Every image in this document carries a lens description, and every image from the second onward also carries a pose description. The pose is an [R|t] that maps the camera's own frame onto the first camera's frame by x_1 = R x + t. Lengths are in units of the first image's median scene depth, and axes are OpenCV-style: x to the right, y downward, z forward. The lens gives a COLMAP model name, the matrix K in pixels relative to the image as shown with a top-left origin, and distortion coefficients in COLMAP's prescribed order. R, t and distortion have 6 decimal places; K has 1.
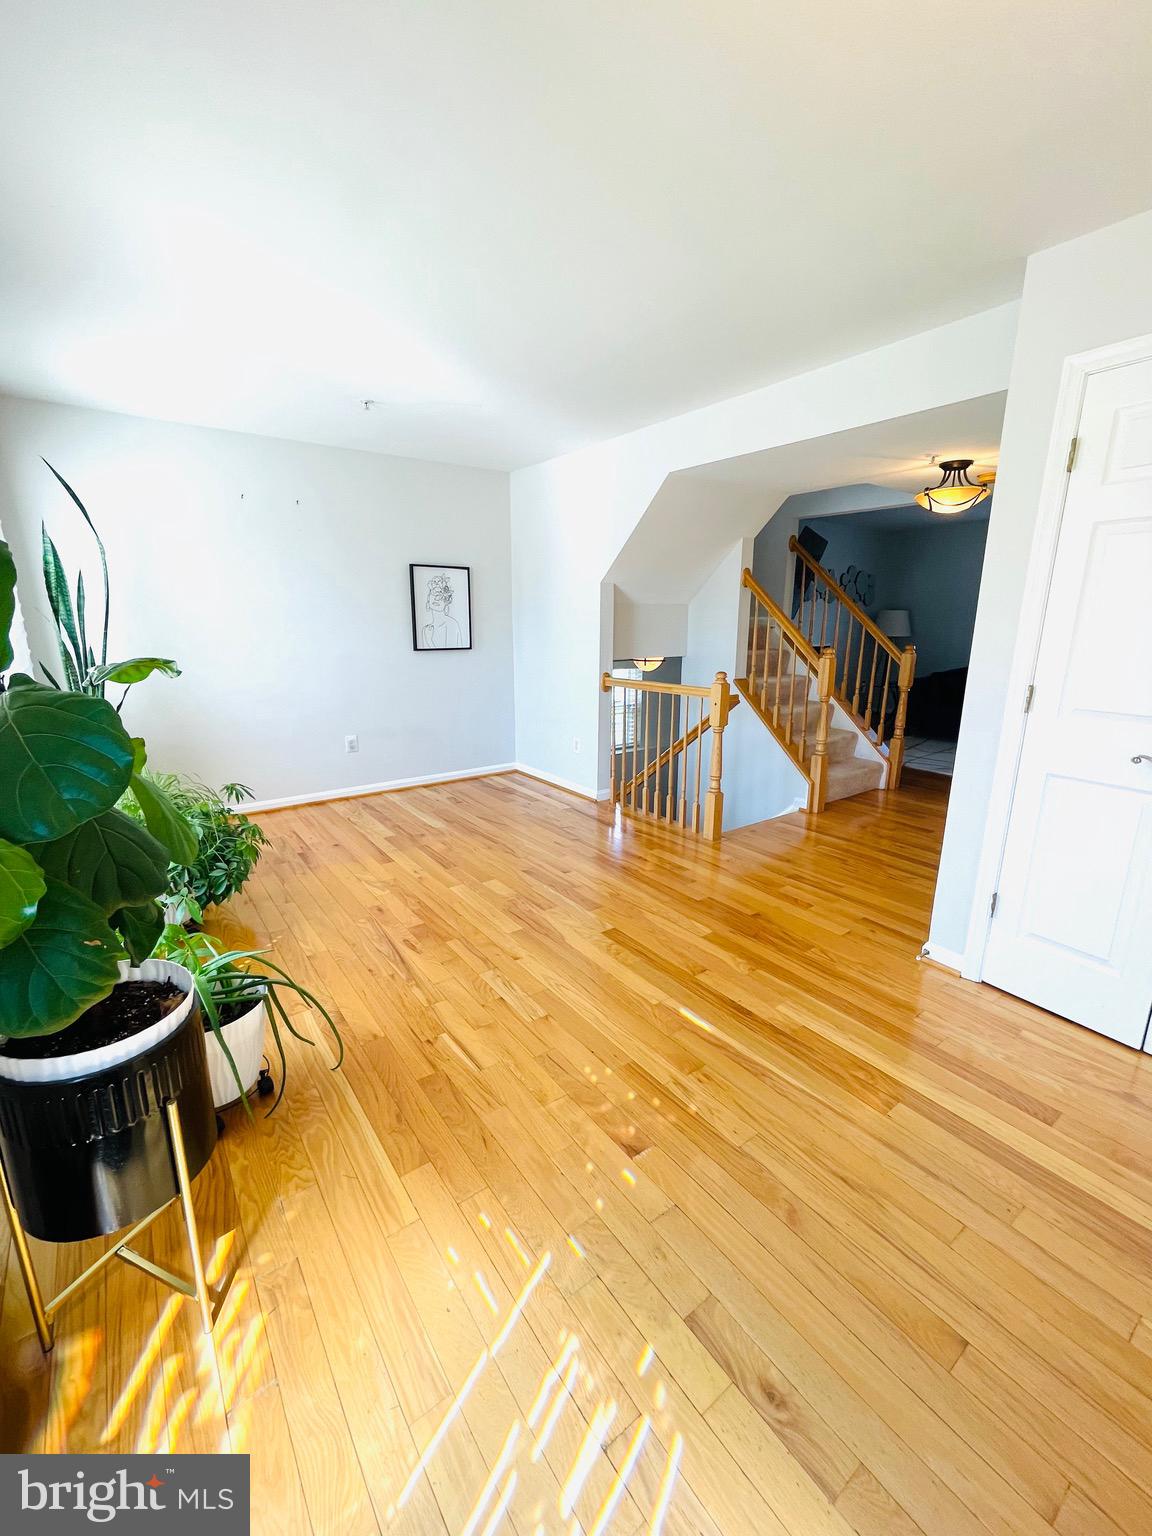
lens RADIAL K [[625.0, 0, 571.0], [0, 625.0, 762.8], [0, 0, 1]] dist [-0.002181, -0.000264]
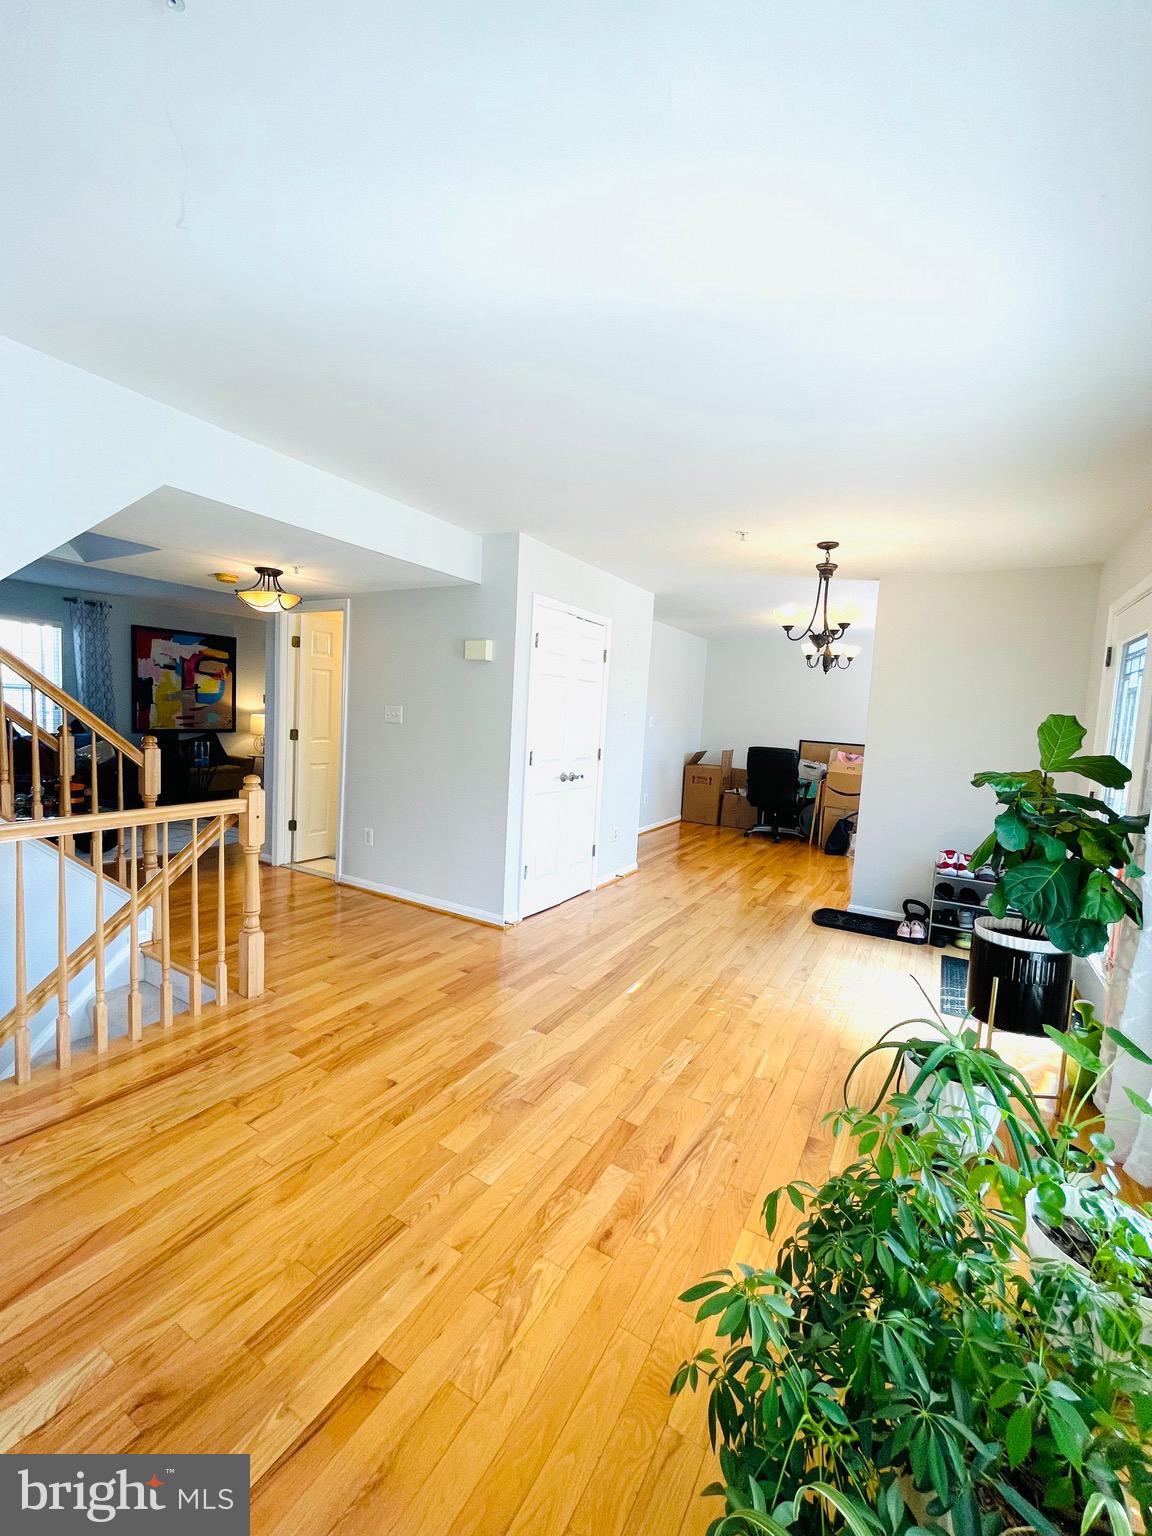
lens RADIAL K [[625.0, 0, 571.0], [0, 625.0, 762.8], [0, 0, 1]] dist [-0.002181, -0.000264]
pose [[-0.384107, -0.106622, 0.917111, -0.724602], [0.161861, 0.970150, 0.180580, -0.278496], [-0.908990, 0.217807, -0.355384, 1.064894]]
